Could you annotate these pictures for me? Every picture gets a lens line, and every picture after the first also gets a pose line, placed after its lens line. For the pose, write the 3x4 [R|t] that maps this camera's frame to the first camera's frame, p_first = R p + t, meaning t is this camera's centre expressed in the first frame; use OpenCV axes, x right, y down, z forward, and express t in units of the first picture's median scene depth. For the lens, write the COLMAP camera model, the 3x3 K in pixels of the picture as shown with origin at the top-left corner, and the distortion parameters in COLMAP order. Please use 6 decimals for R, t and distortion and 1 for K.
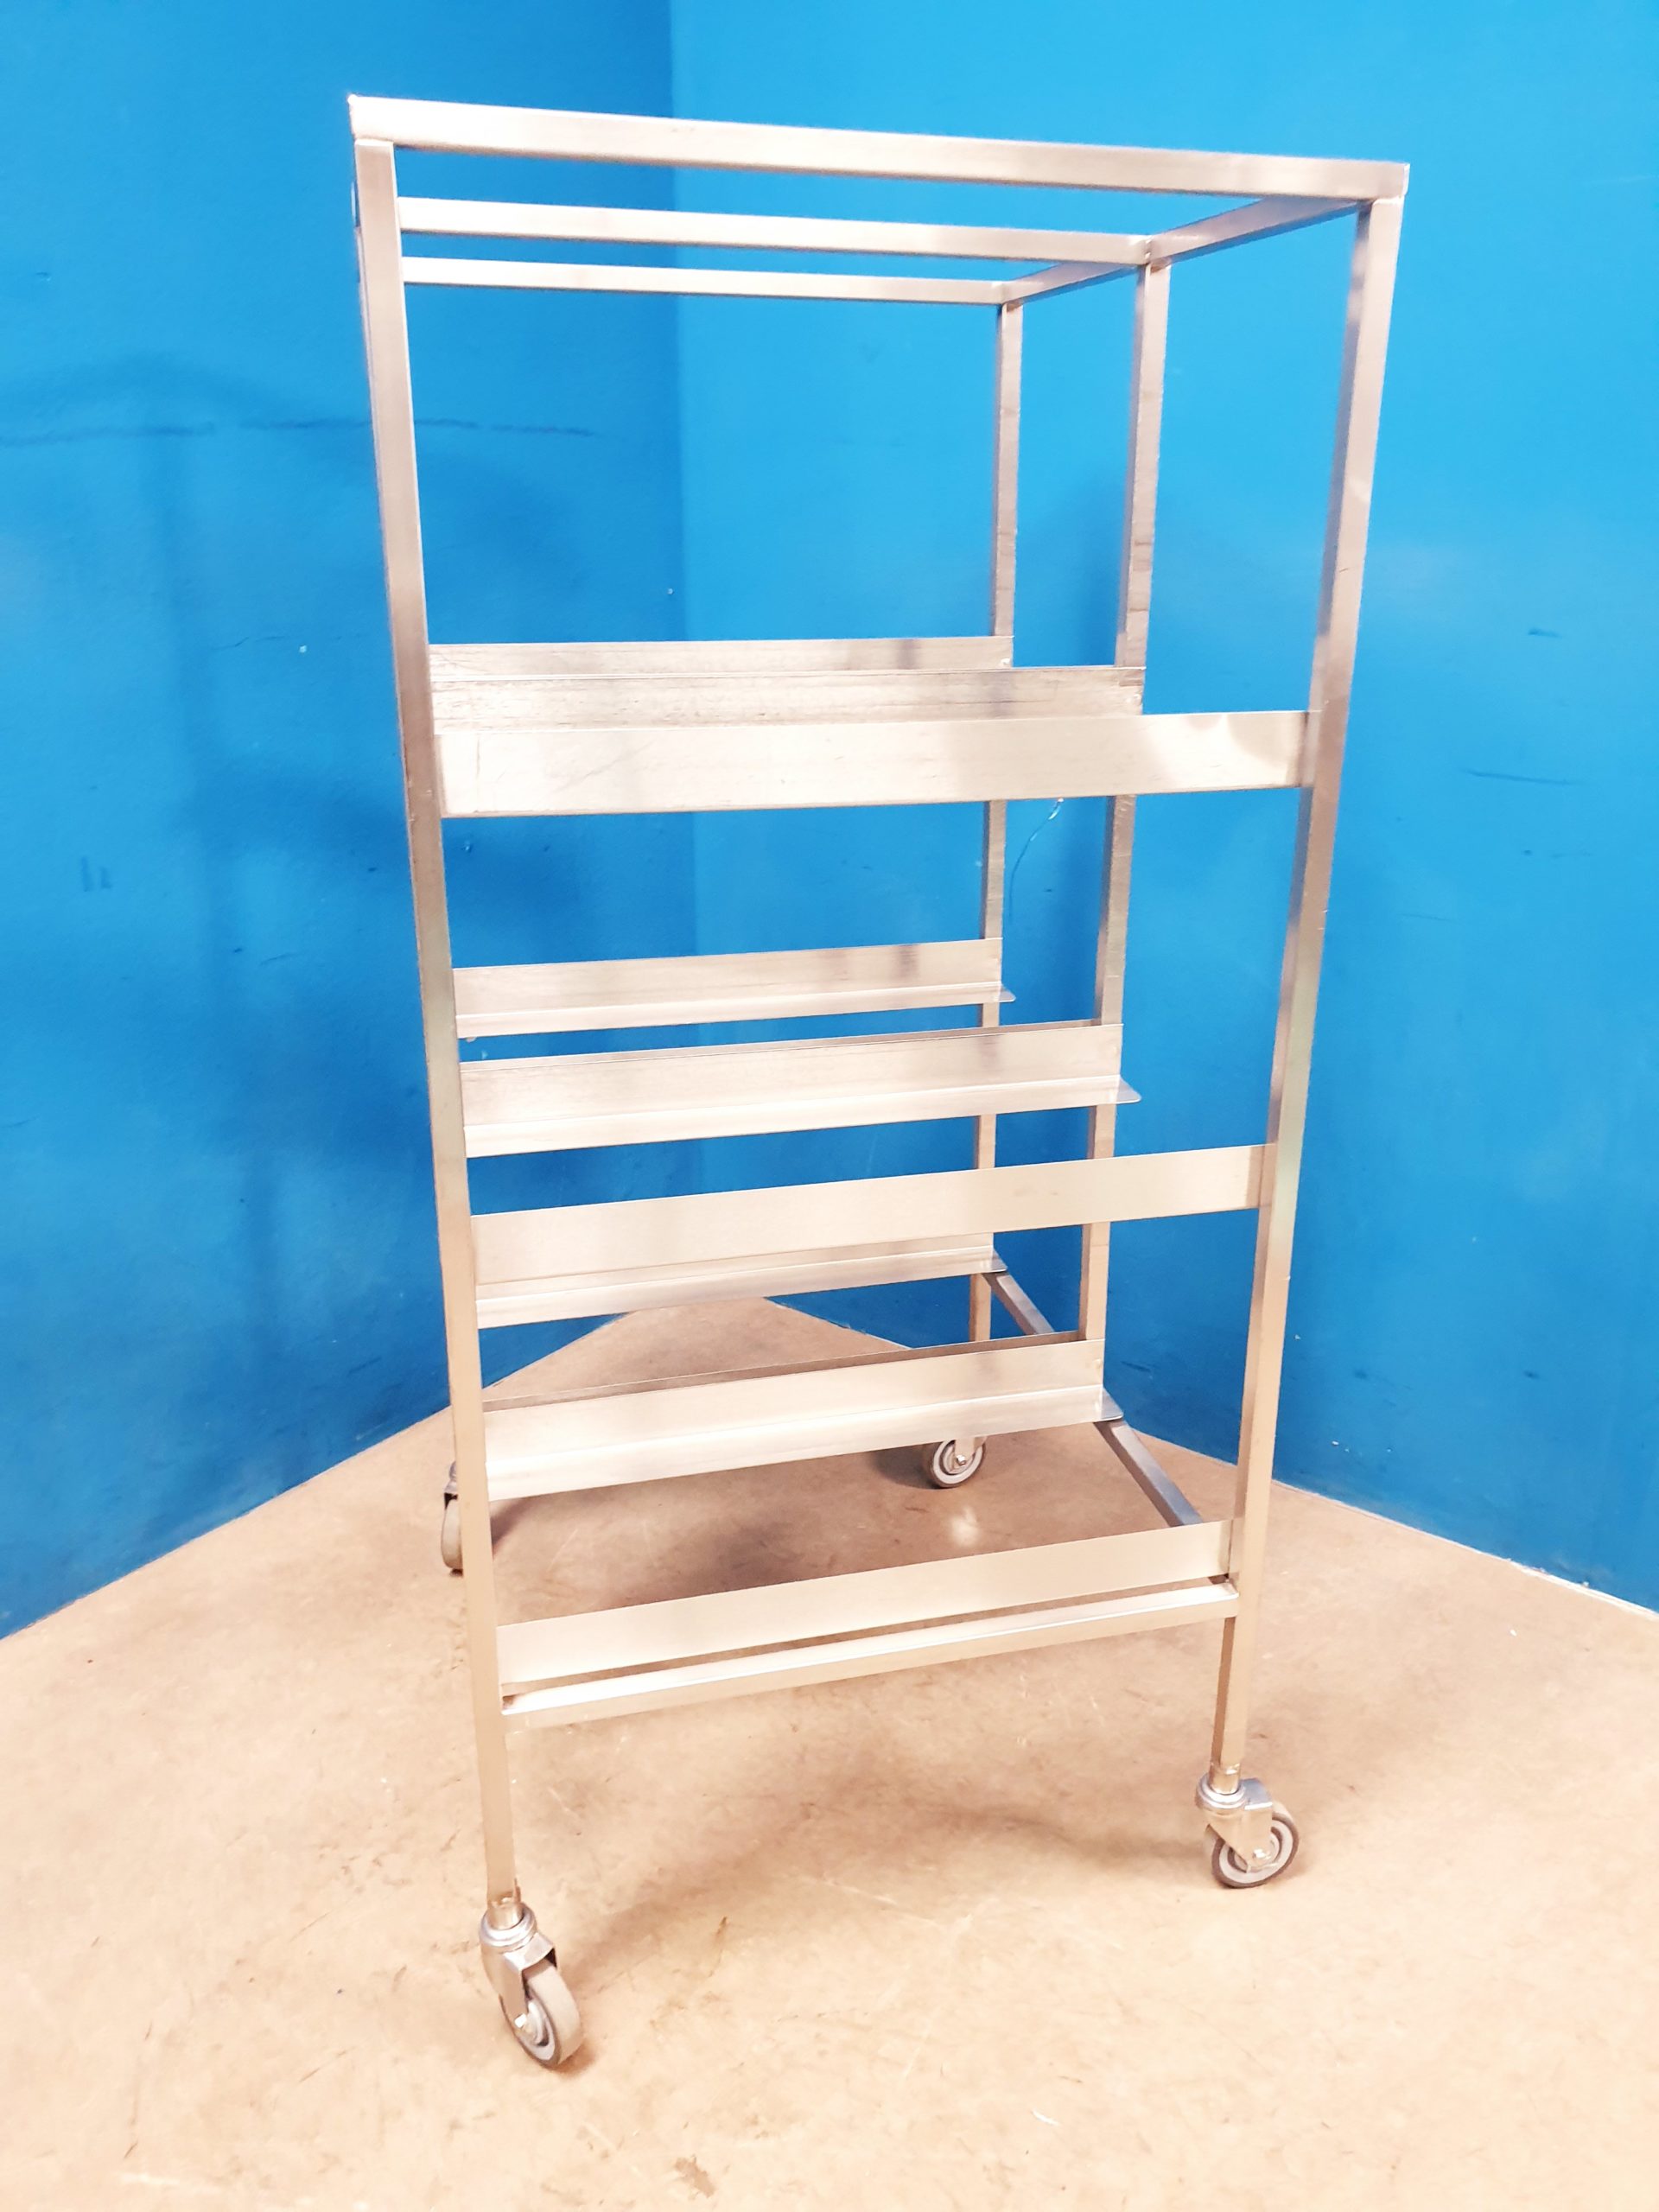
lens RADIAL K [[1727.4, 0, 876.3], [0, 1727.4, 1108.3], [0, 0, 1]] dist [-0.012617, 0.032691]
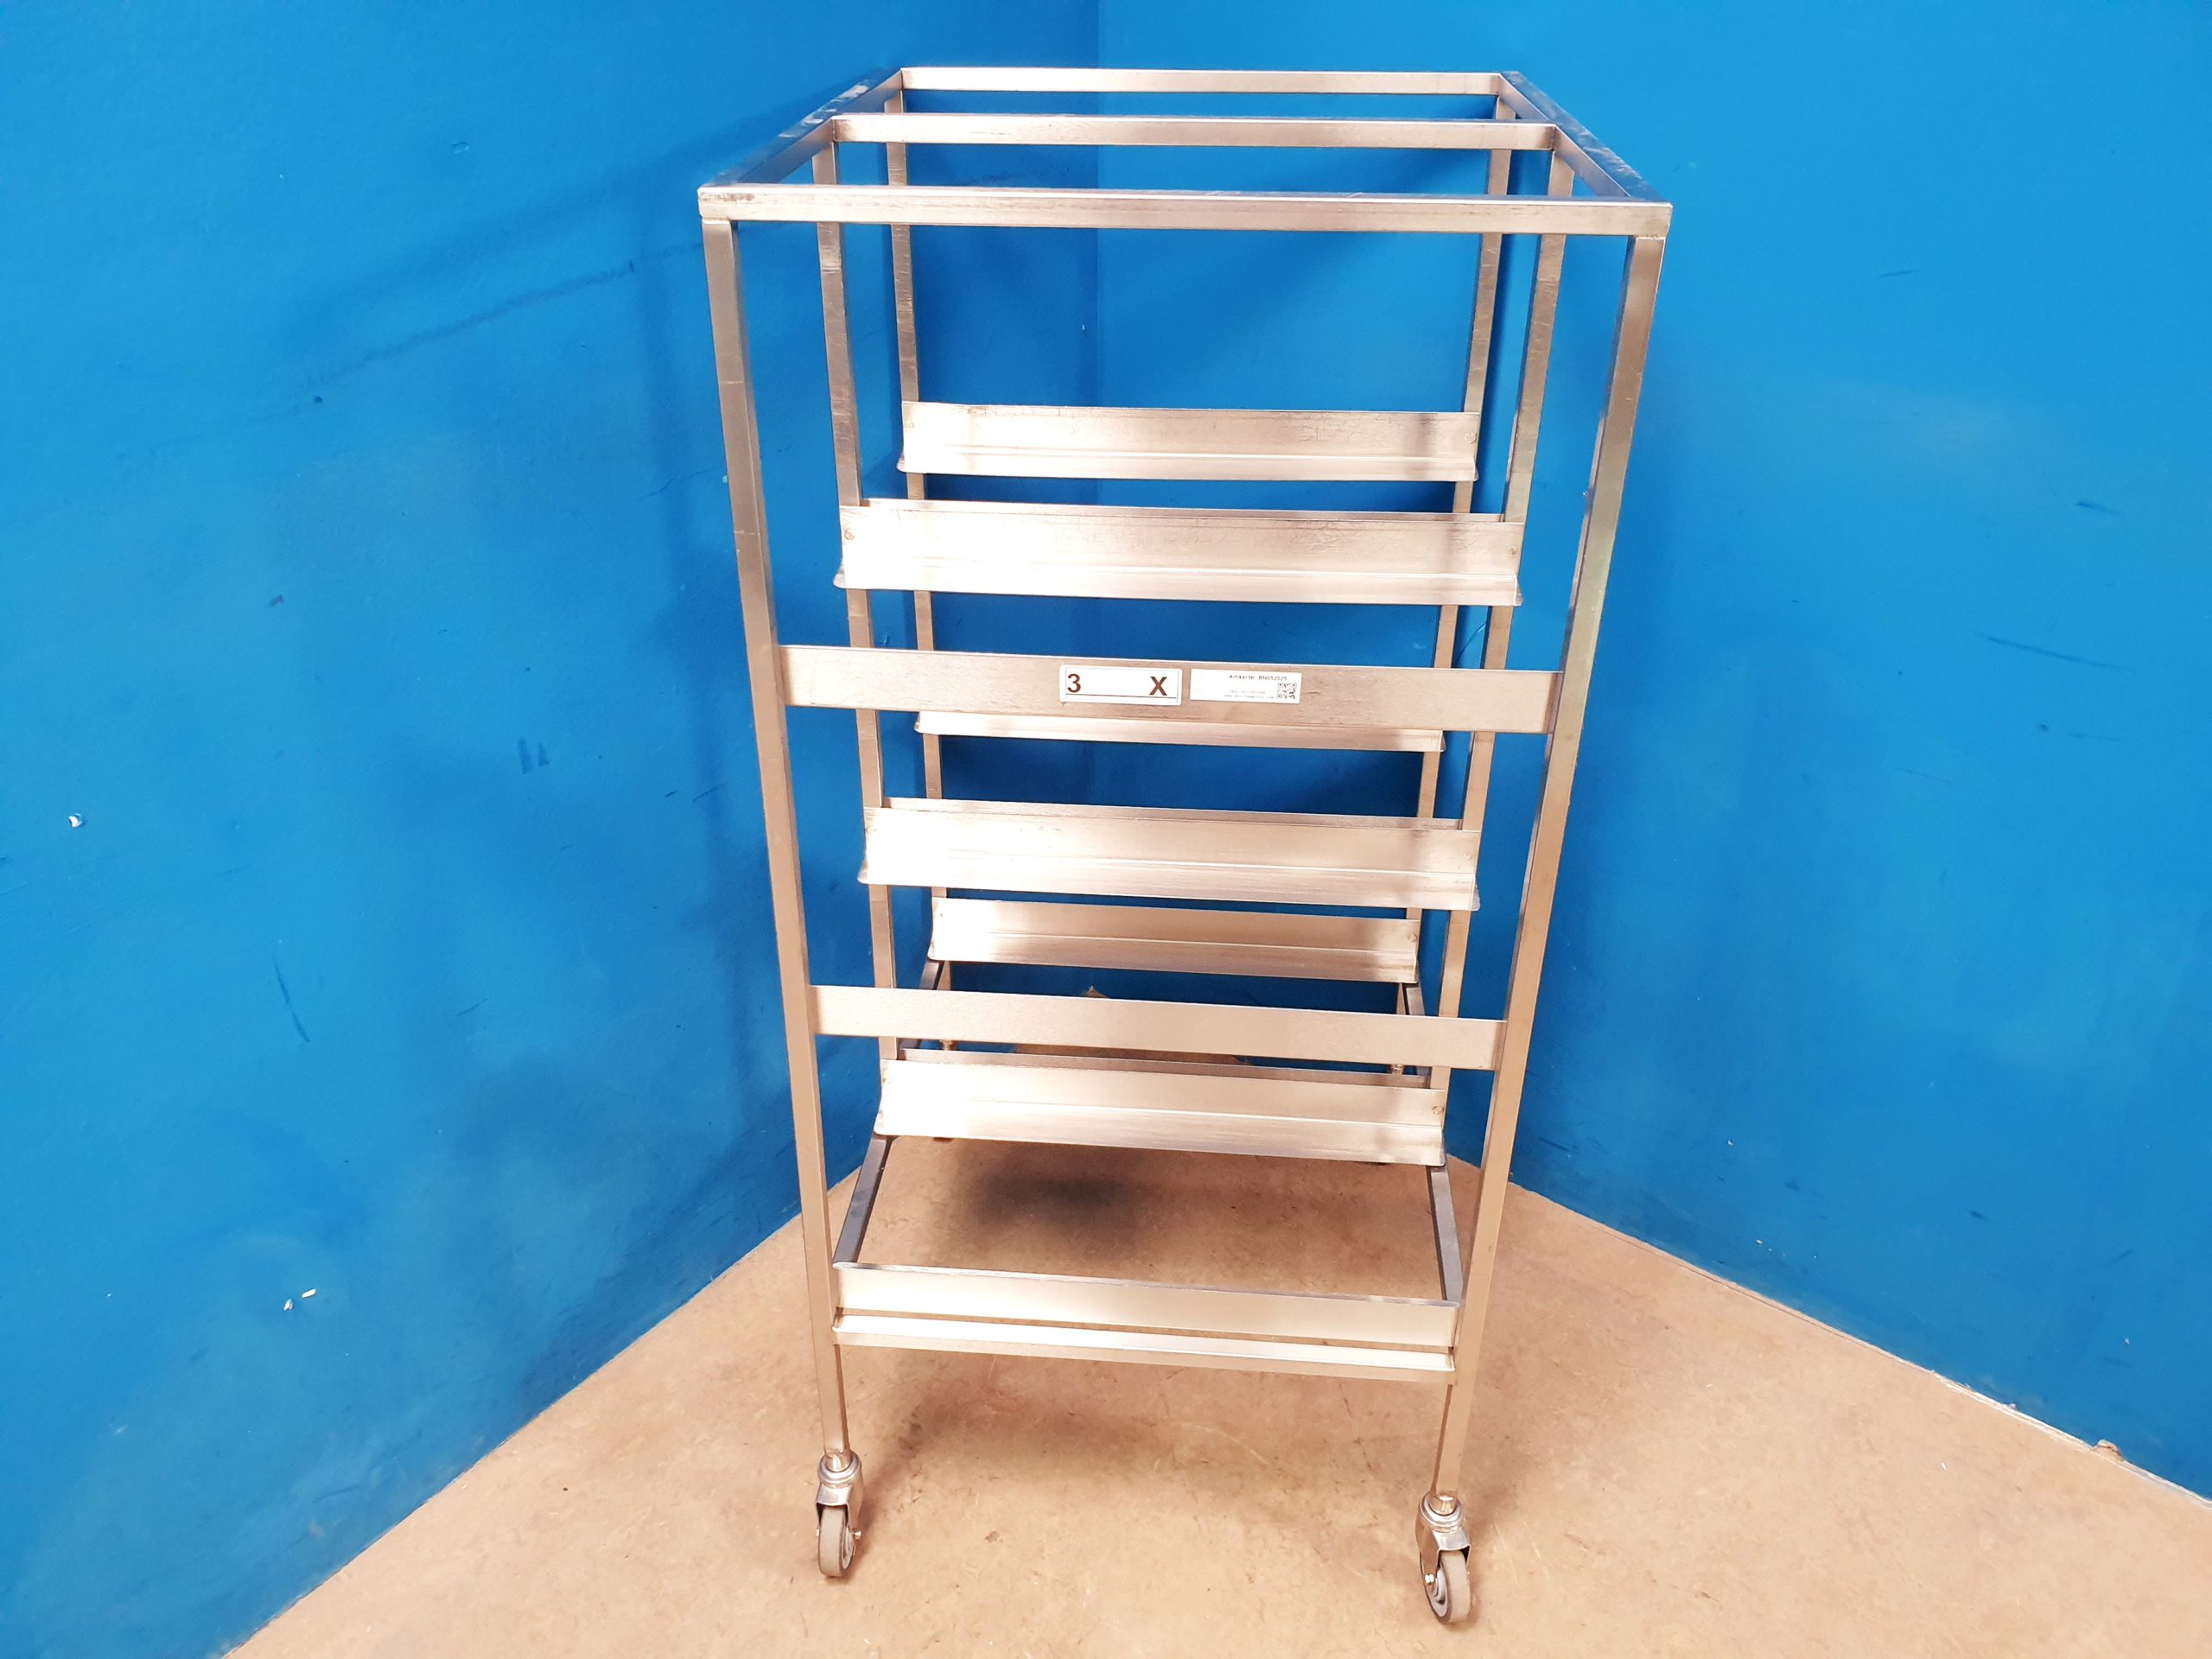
lens RADIAL K [[1727.4, 0, 1093.5], [0, 1727.4, 817.6], [0, 0, 1]] dist [-0.012617, 0.032691]
pose [[0.999687, 0.007228, -0.023941, -0.119008], [-0.002771, 0.983441, 0.181207, -0.276560], [0.024854, -0.181084, 0.983154, 0.059527]]
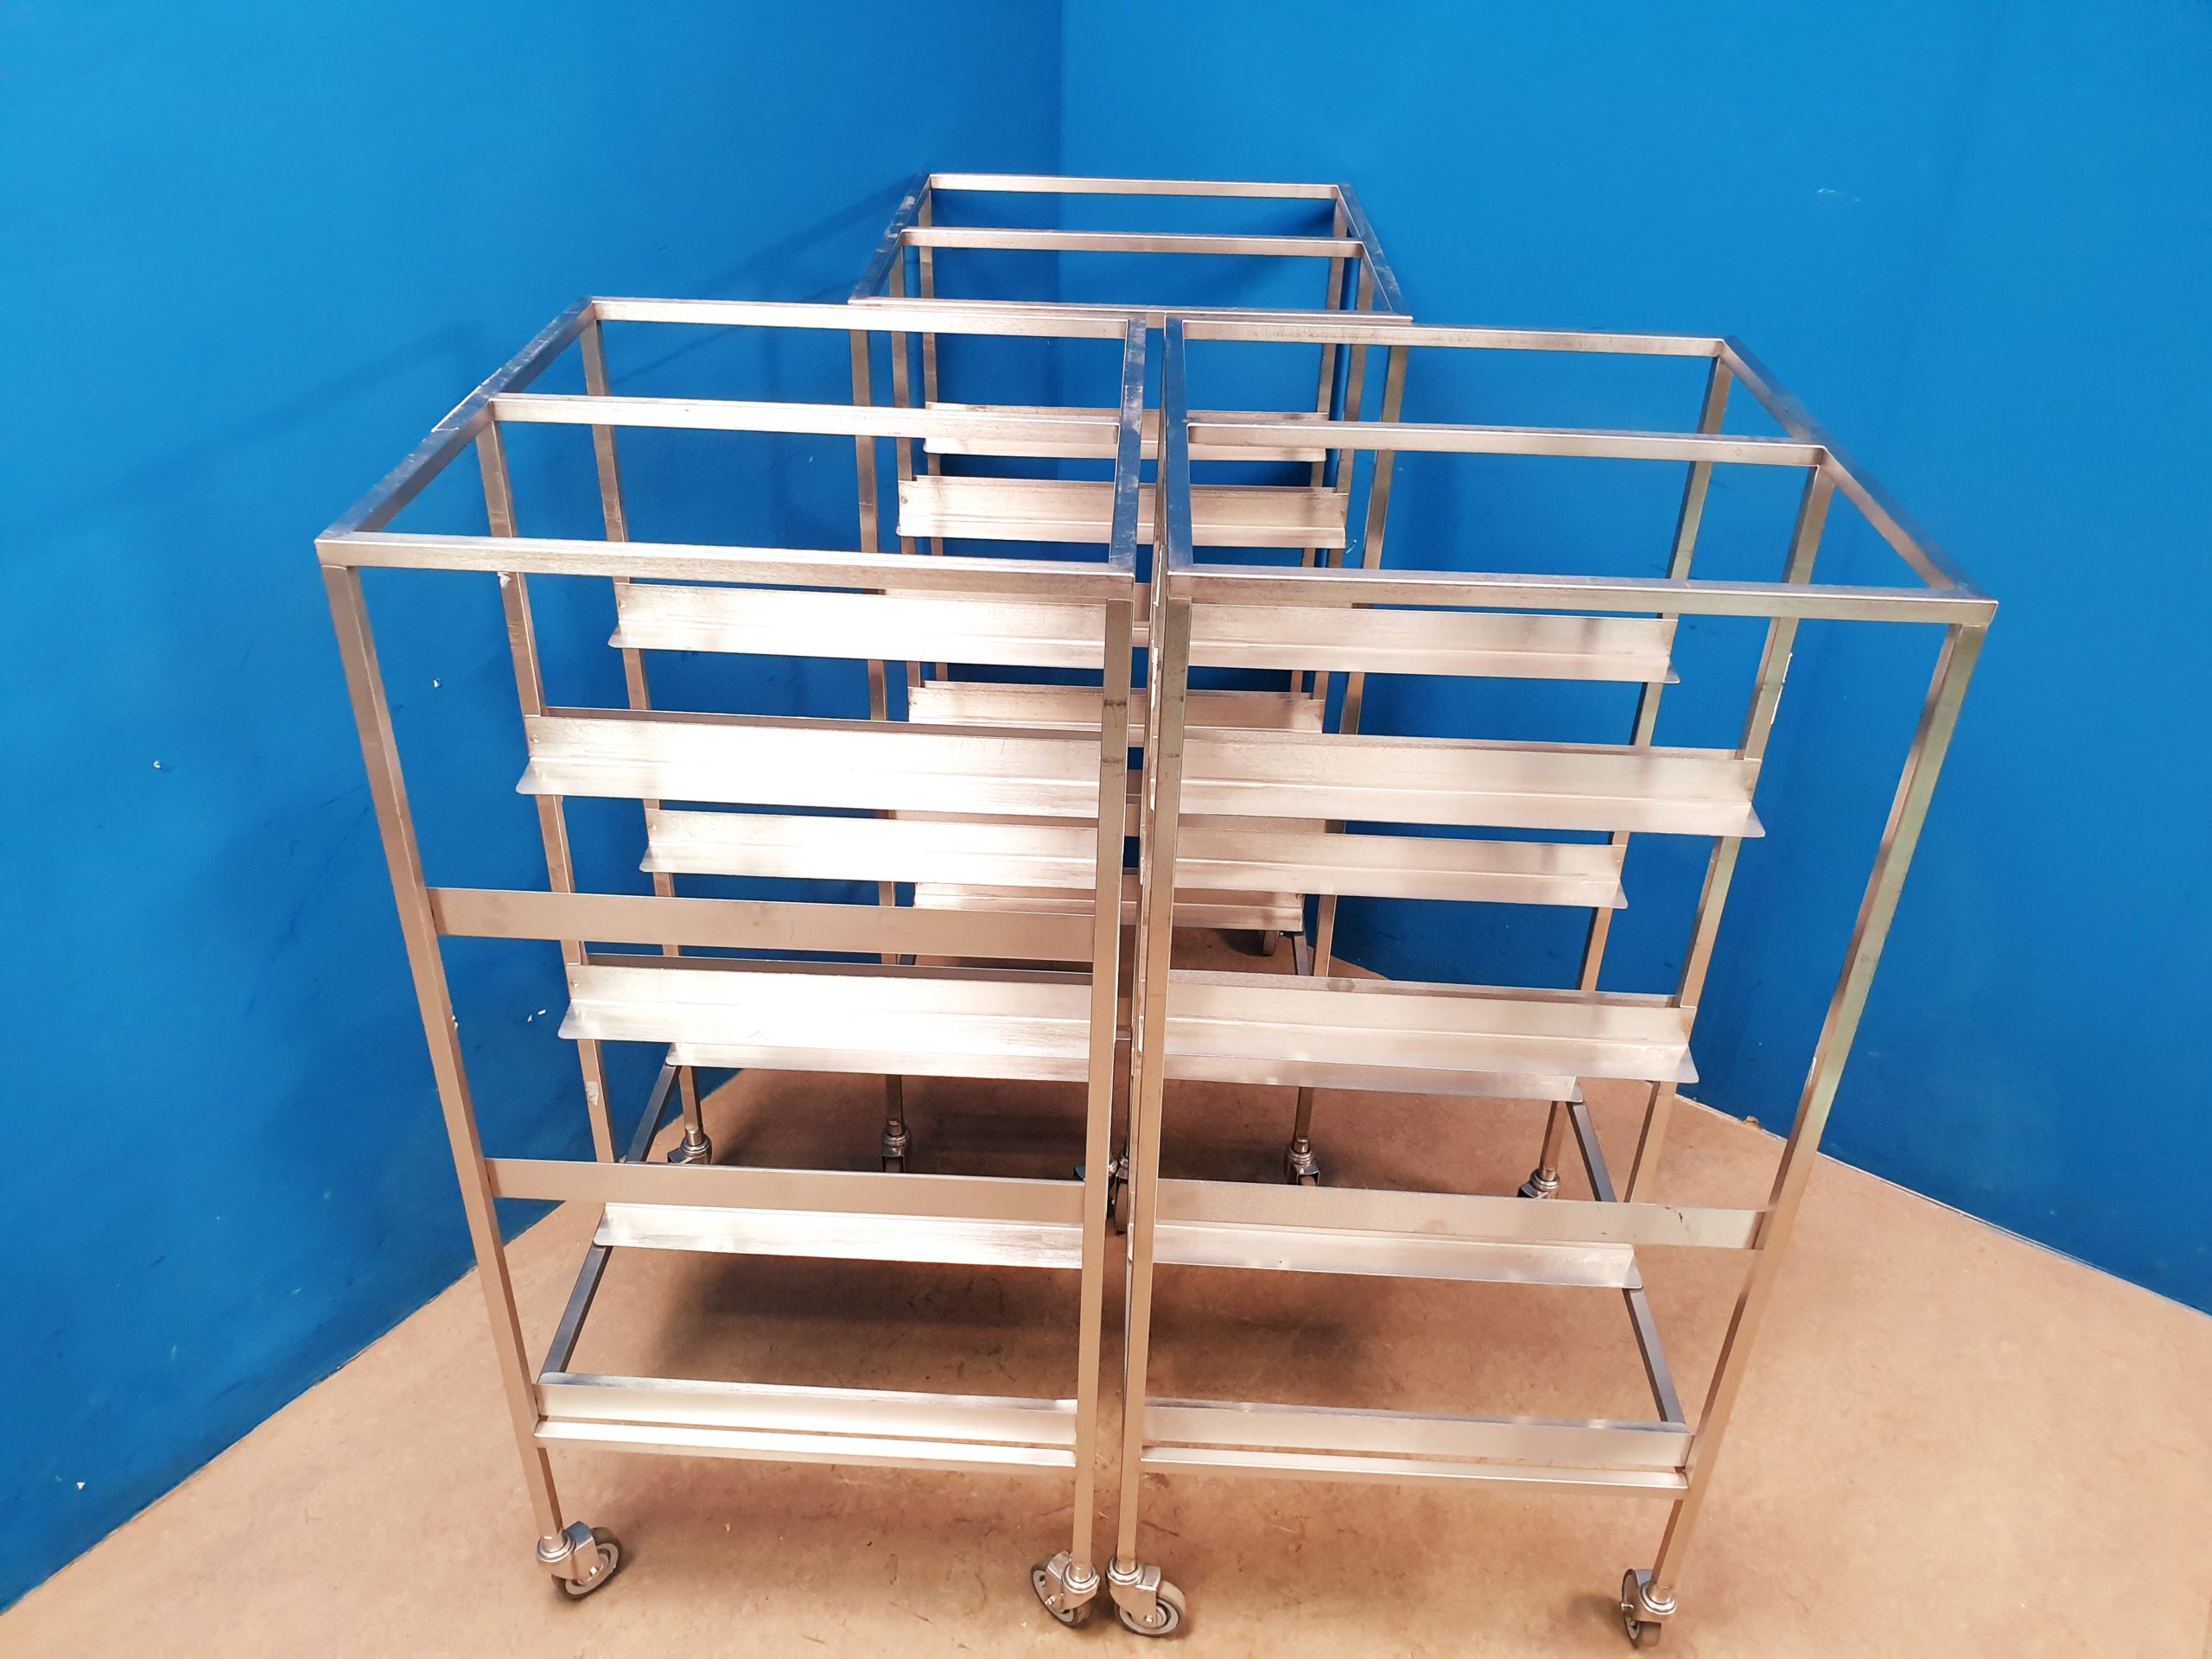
lens RADIAL K [[1727.4, 0, 1100.5], [0, 1727.4, 816.5], [0, 0, 1]] dist [-0.012617, 0.032691]
pose [[0.999604, 0.000220, 0.028133, -0.155431], [-0.006179, 0.977271, 0.211902, -0.304494], [-0.027447, -0.211992, 0.976886, -0.424635]]
